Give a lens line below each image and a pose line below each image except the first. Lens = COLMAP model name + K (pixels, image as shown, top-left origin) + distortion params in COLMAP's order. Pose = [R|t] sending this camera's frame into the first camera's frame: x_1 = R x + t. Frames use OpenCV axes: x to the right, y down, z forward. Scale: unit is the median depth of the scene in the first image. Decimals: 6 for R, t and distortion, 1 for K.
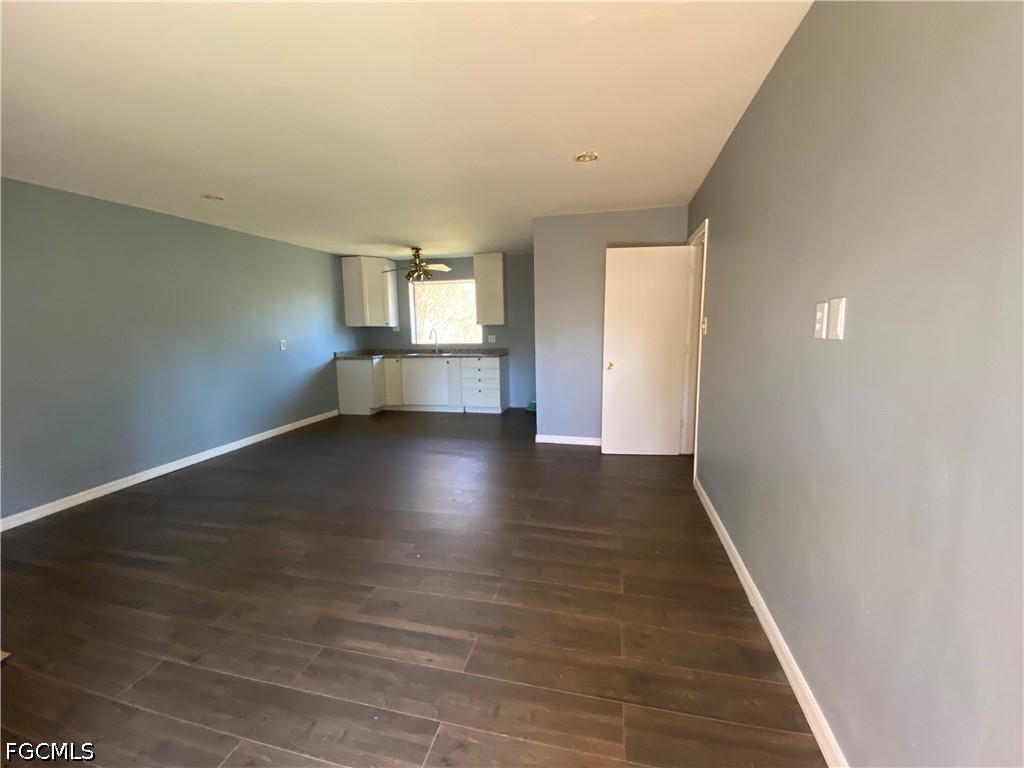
lens RADIAL K [[414.7, 0, 513.9], [0, 414.7, 390.3], [0, 0, 1]] dist [-0.001043, -0.007192]
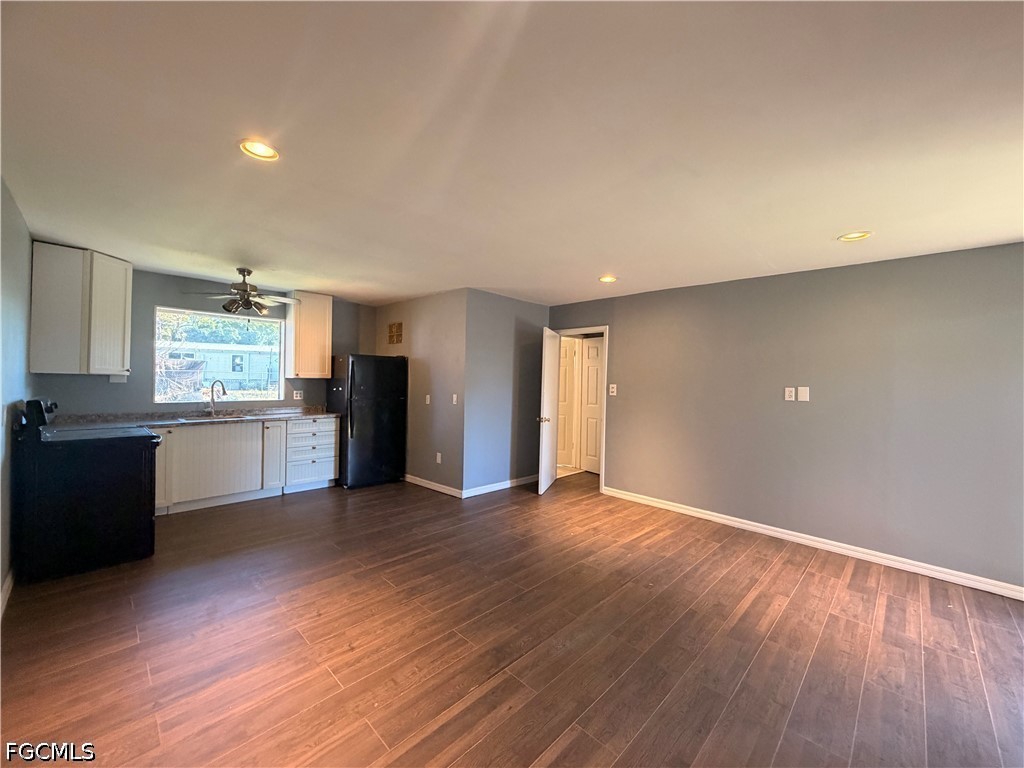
lens RADIAL K [[408.8, 0, 511.9], [0, 408.8, 384.6], [0, 0, 1]] dist [-0.005463, 0.001533]
pose [[0.519158, 0.021644, 0.854404, -0.637402], [0.099050, 0.991420, -0.085300, -0.045672], [-0.848920, 0.128913, 0.512559, 0.295233]]
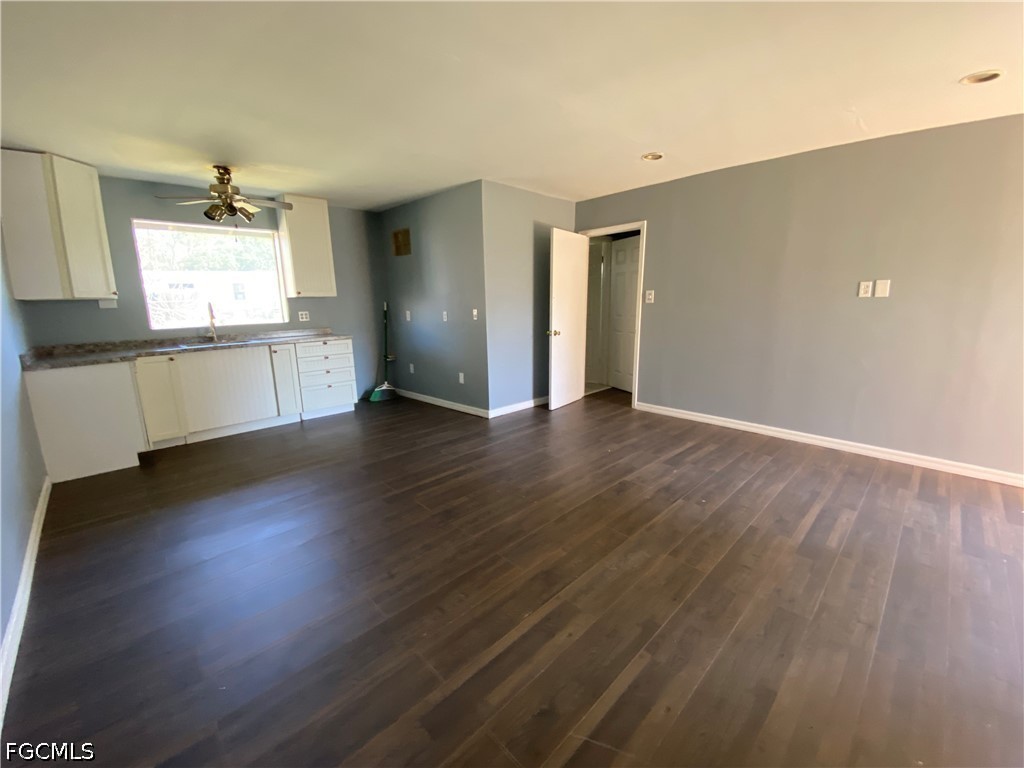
lens RADIAL K [[414.7, 0, 514.4], [0, 414.7, 387.4], [0, 0, 1]] dist [-0.001043, -0.007192]
pose [[0.538757, -0.161869, 0.826764, -0.598199], [0.134725, 0.985292, 0.105114, -0.033570], [-0.831619, 0.054755, 0.552641, 0.351671]]
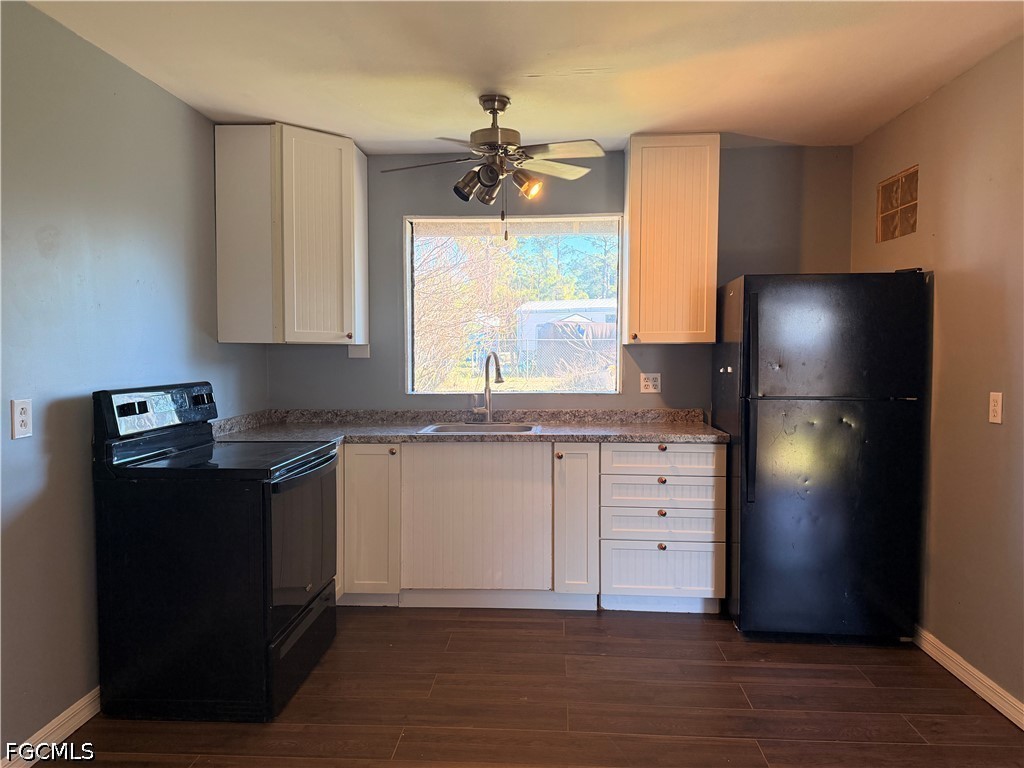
lens RADIAL K [[717.6, 0, 520.1], [0, 717.6, 383.9], [0, 0, 1]] dist [0.027848, -0.010243]
pose [[0.986381, 0.010137, 0.164163, -0.326073], [0.006286, 0.995047, -0.099211, -0.080084], [-0.164356, 0.098891, 0.981431, 0.519299]]
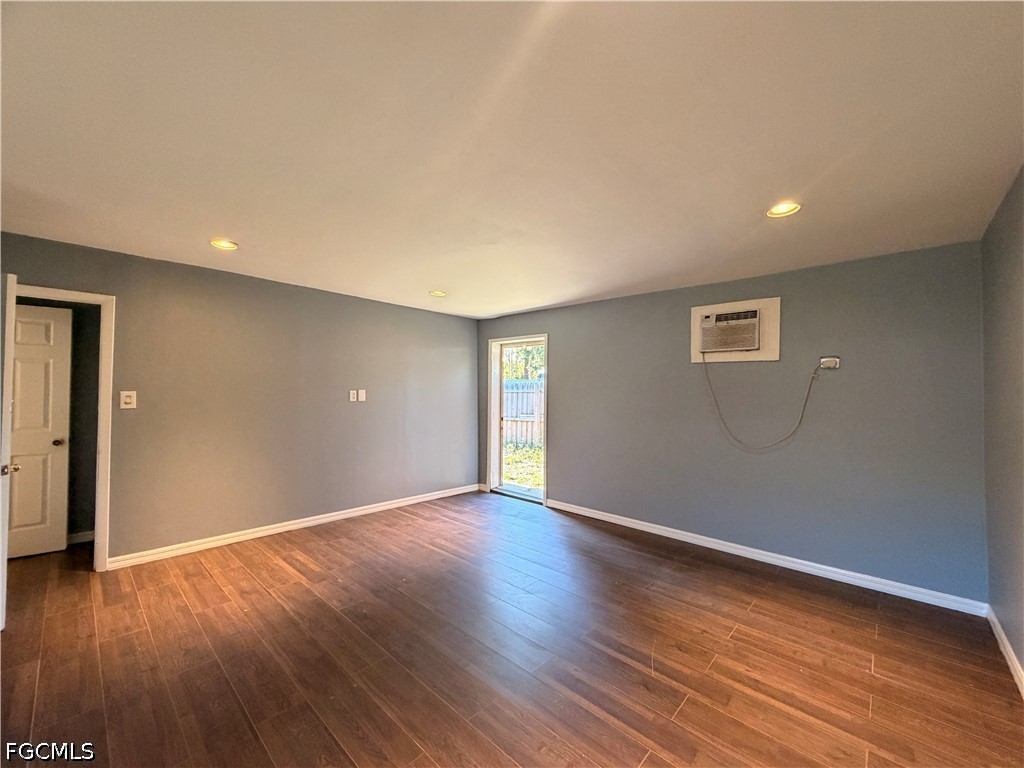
lens RADIAL K [[408.8, 0, 508.7], [0, 408.8, 383.2], [0, 0, 1]] dist [-0.005463, 0.001533]
pose [[-0.868933, 0.022052, 0.494438, -0.497487], [0.086043, 0.990525, 0.107035, -0.128706], [-0.487393, 0.135549, -0.862597, 0.808936]]
